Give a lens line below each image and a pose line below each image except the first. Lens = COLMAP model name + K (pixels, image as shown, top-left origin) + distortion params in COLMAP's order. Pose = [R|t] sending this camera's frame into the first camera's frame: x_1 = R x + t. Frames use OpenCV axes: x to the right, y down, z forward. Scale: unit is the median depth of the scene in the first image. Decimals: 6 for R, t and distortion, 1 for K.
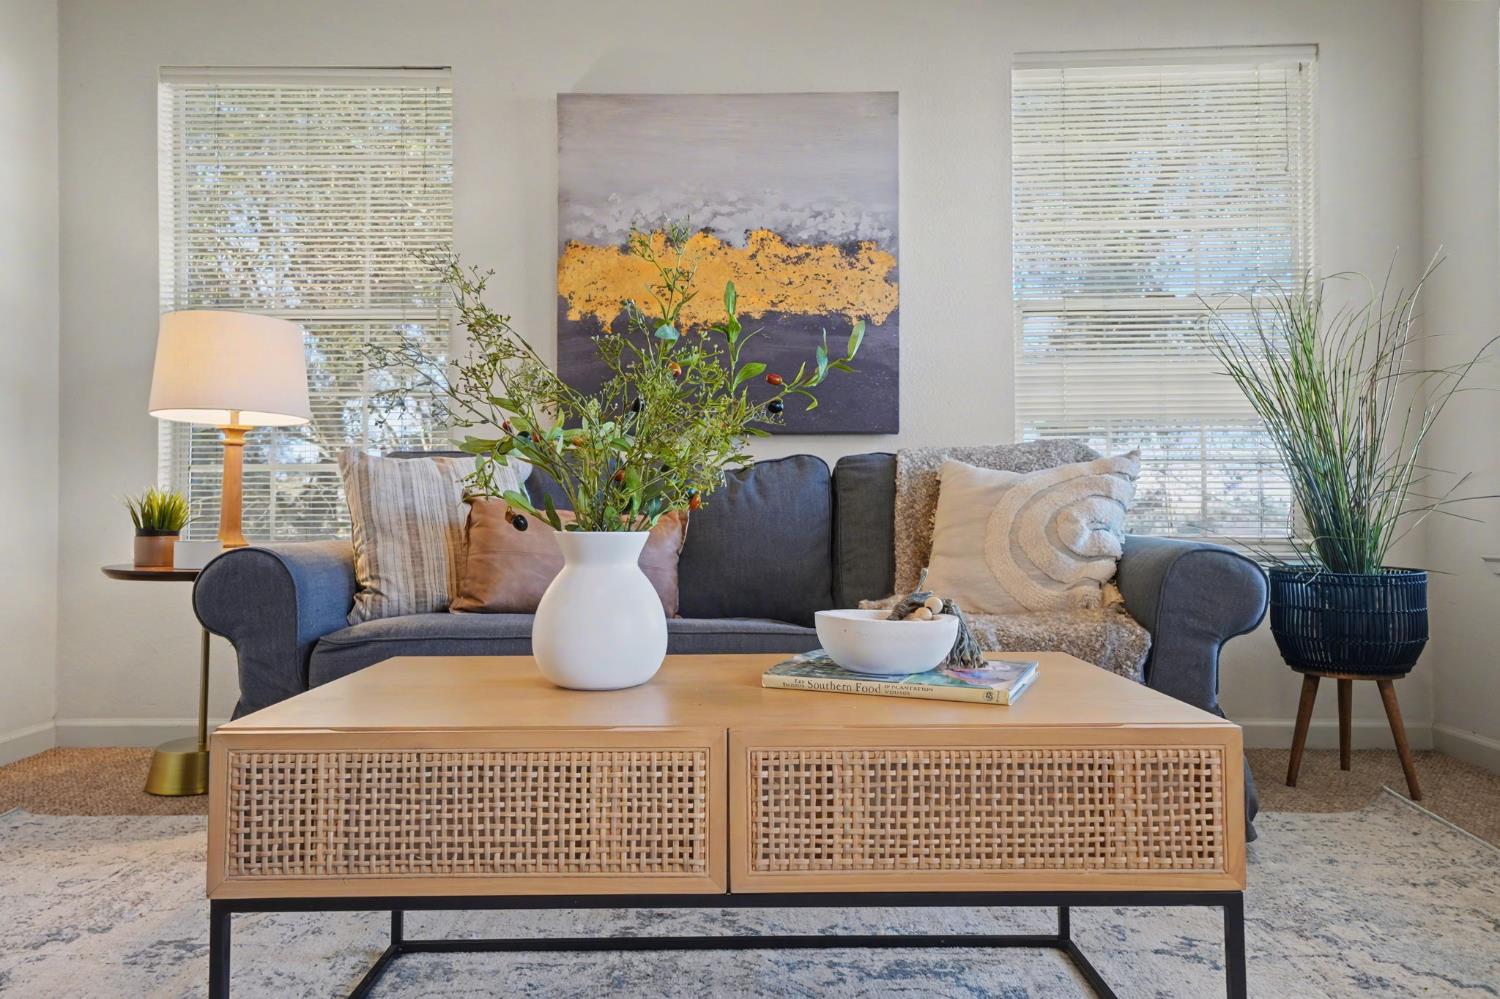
lens RADIAL K [[984.1, 0, 745.6], [0, 984.1, 503.3], [0, 0, 1]] dist [0.023301, 0.005592]
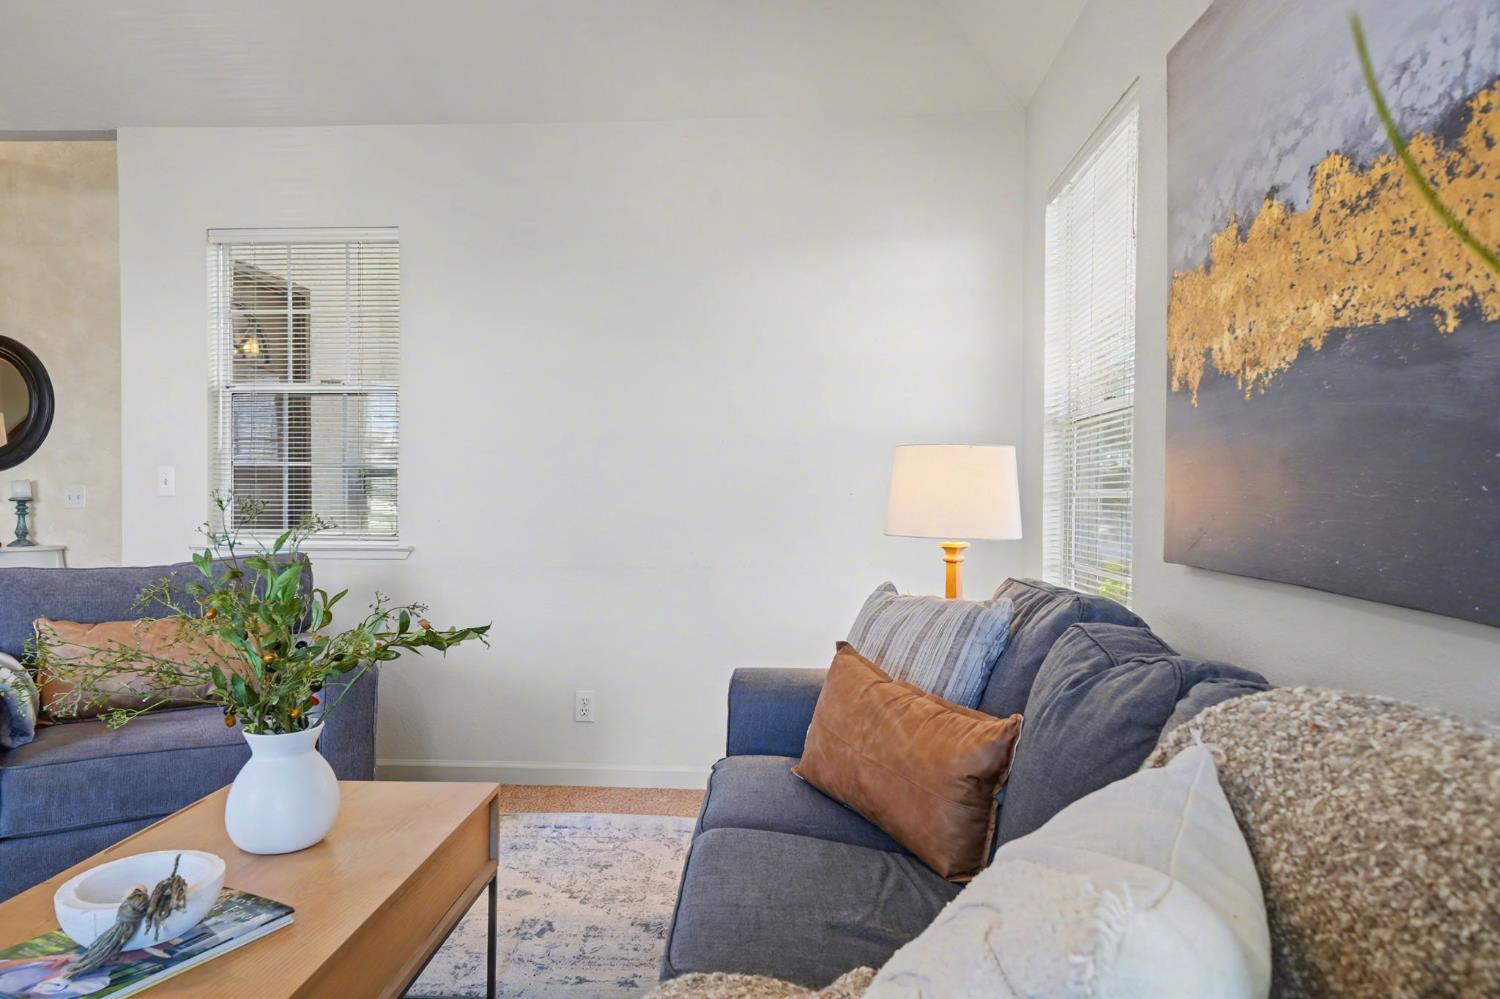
lens RADIAL K [[984.1, 0, 755.8], [0, 984.1, 501.4], [0, 0, 1]] dist [0.023301, 0.005592]
pose [[-0.038478, 0.009474, -0.999215, 0.498045], [0.012146, 0.999886, 0.009012, -0.122706], [0.999186, -0.011789, -0.038589, 0.749199]]
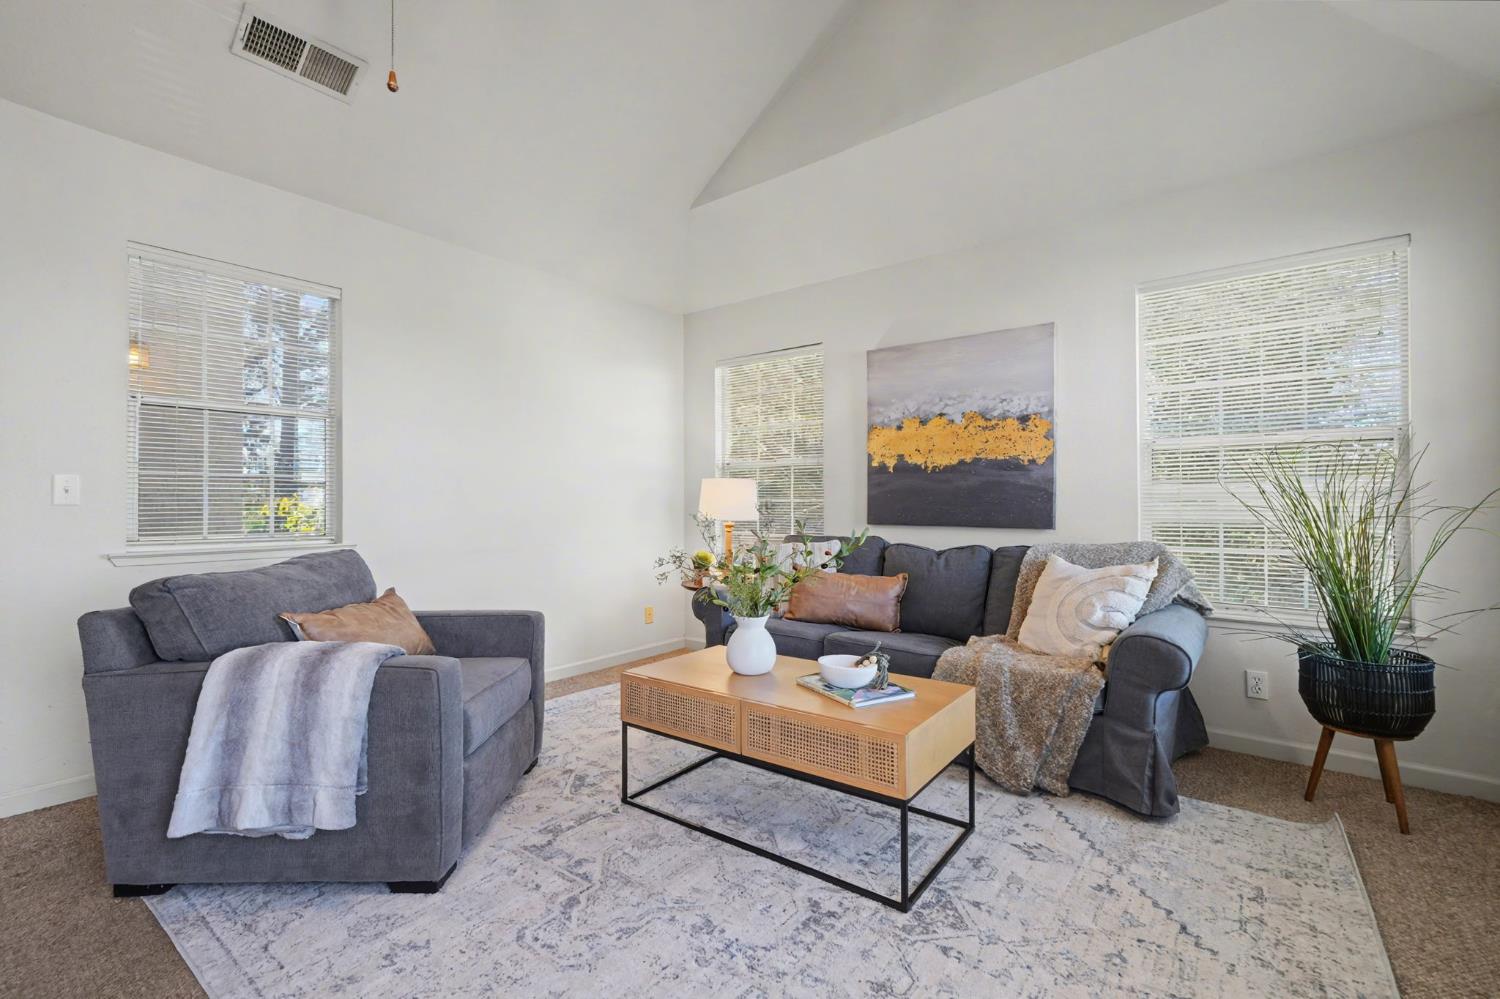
lens RADIAL K [[665.6, 0, 744.3], [0, 665.6, 493.5], [0, 0, 1]] dist [0.004355, 0.000498]
pose [[0.797014, -0.003966, -0.603947, 0.415880], [0.007127, 0.999971, 0.002839, -0.137544], [0.603918, -0.006567, 0.797019, -0.204347]]
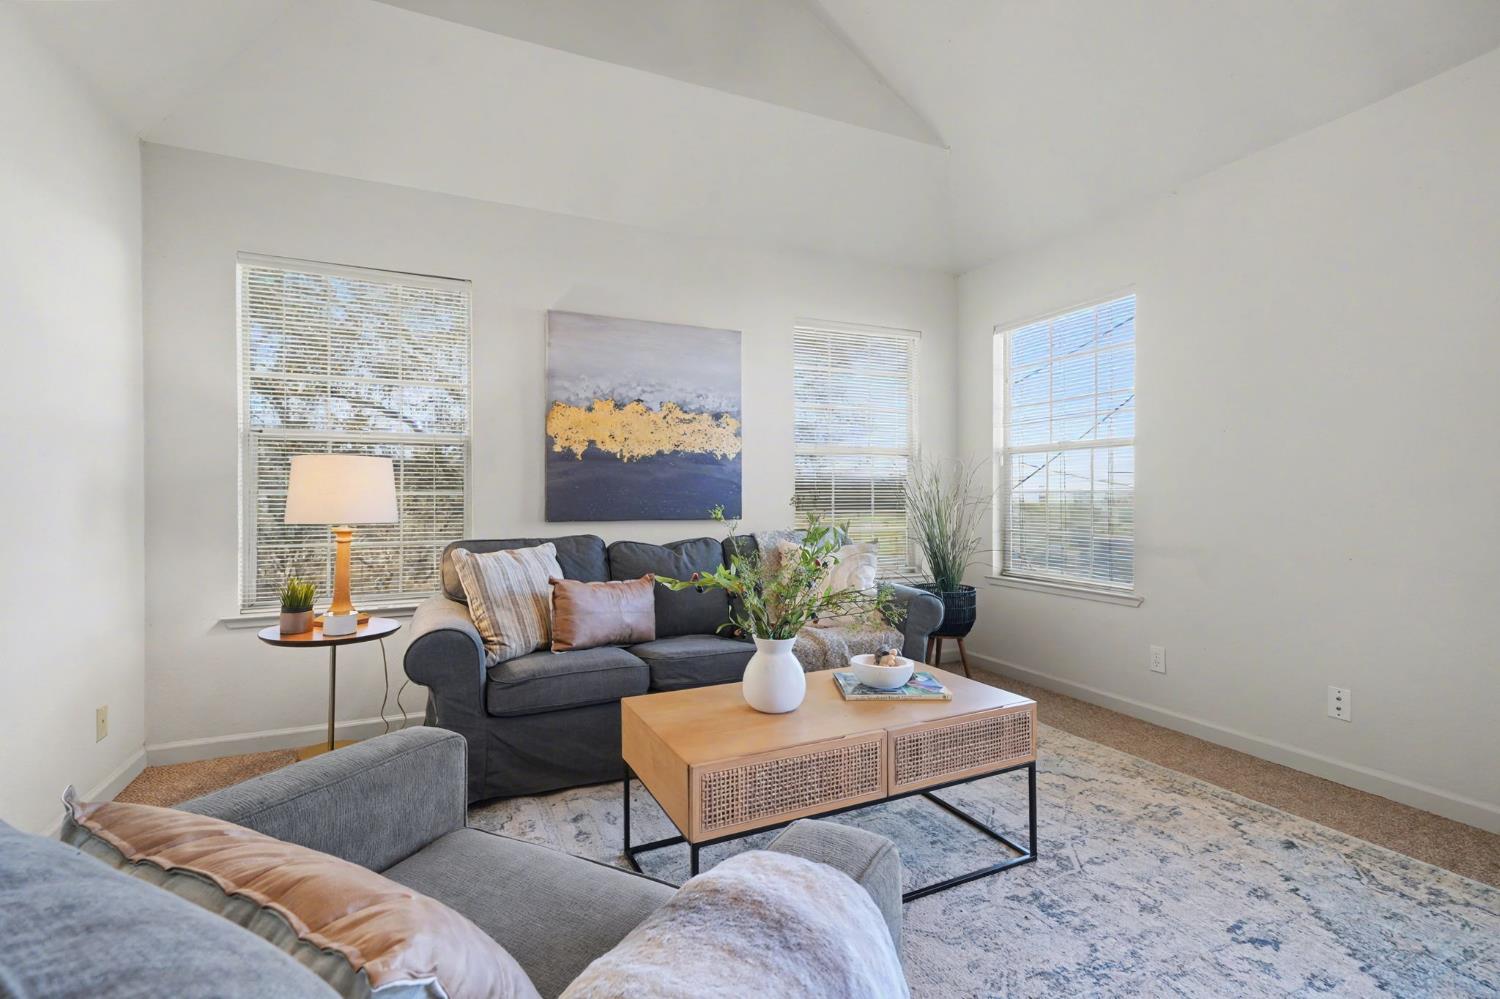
lens RADIAL K [[665.6, 0, 747.0], [0, 665.6, 497.5], [0, 0, 1]] dist [0.004355, 0.000498]
pose [[0.903685, 0.002503, 0.428191, -0.362079], [-0.009967, 0.999835, 0.015191, -0.129820], [-0.428082, -0.017996, 0.903561, -0.119080]]
